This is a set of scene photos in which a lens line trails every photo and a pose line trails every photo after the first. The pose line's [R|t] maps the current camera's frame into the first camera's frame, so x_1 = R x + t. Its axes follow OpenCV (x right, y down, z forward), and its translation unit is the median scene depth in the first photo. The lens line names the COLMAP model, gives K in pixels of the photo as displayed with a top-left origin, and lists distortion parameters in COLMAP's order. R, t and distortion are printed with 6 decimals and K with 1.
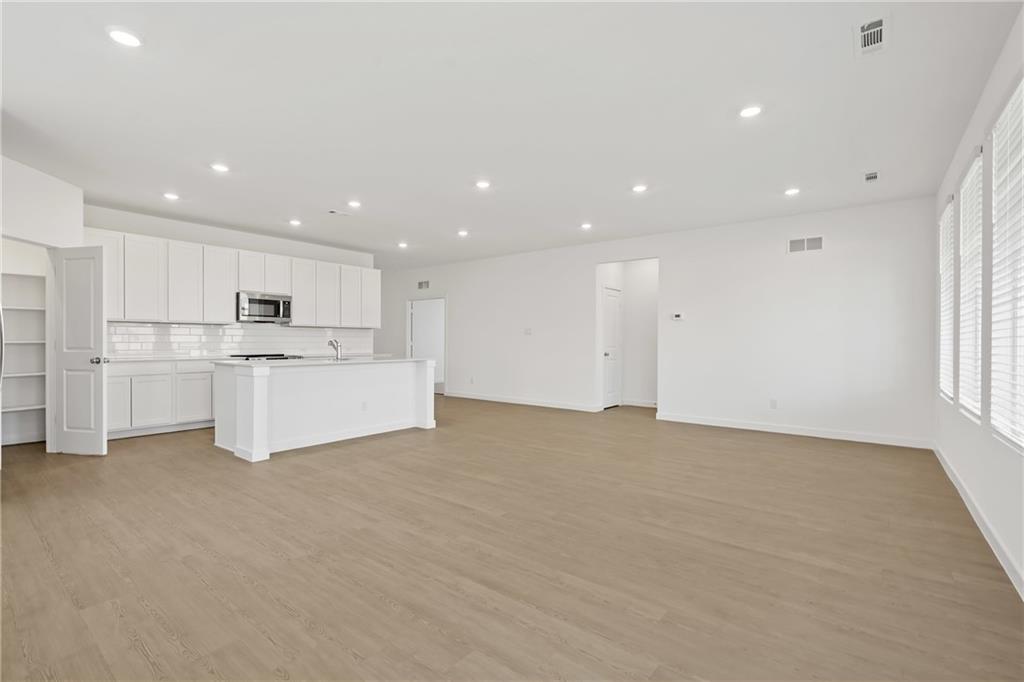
lens RADIAL K [[469.7, 0, 506.6], [0, 469.7, 341.7], [0, 0, 1]] dist [0.001445, 0.001684]
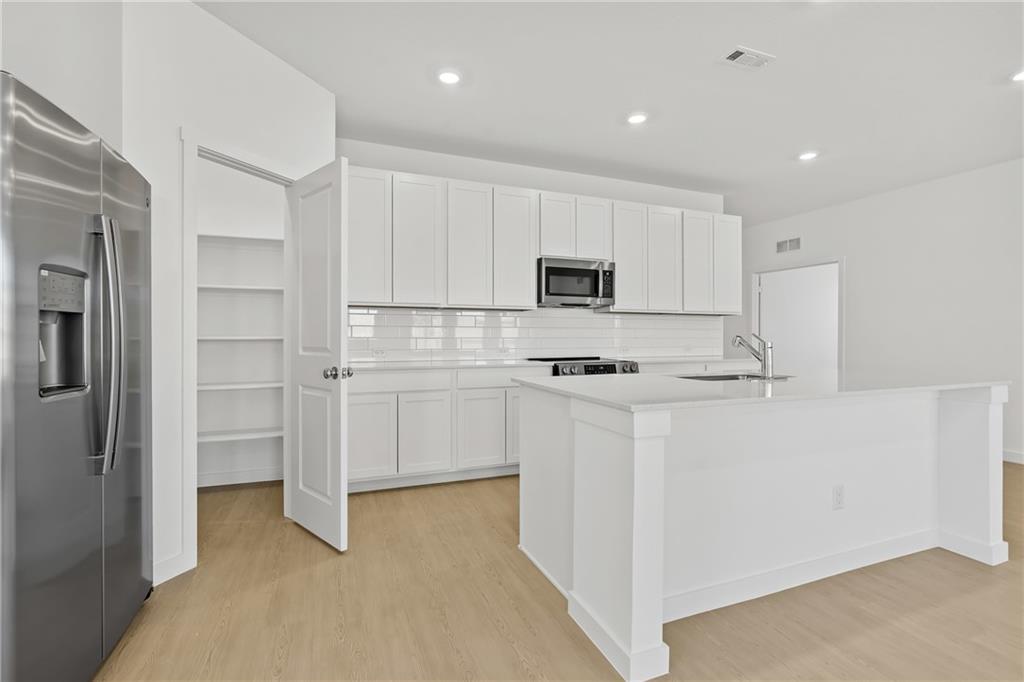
lens RADIAL K [[469.7, 0, 507.2], [0, 469.7, 338.5], [0, 0, 1]] dist [0.001445, 0.001684]
pose [[0.864199, 0.004261, -0.503132, -0.276470], [-0.000875, 0.999975, 0.006967, -0.002107], [0.503150, -0.005581, 0.864181, 0.411336]]
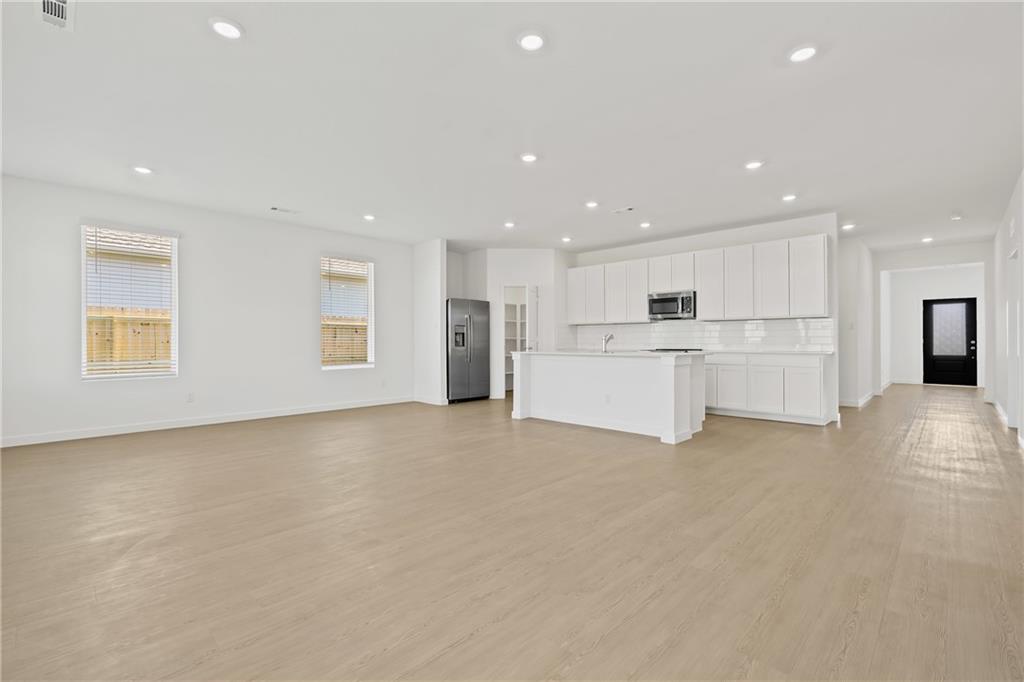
lens RADIAL K [[469.7, 0, 511.9], [0, 469.7, 343.2], [0, 0, 1]] dist [0.001445, 0.001684]
pose [[-0.138586, 0.009807, -0.990302, 0.610293], [0.003979, 0.999948, 0.009346, 0.003501], [0.990342, -0.002645, -0.138618, 0.782924]]
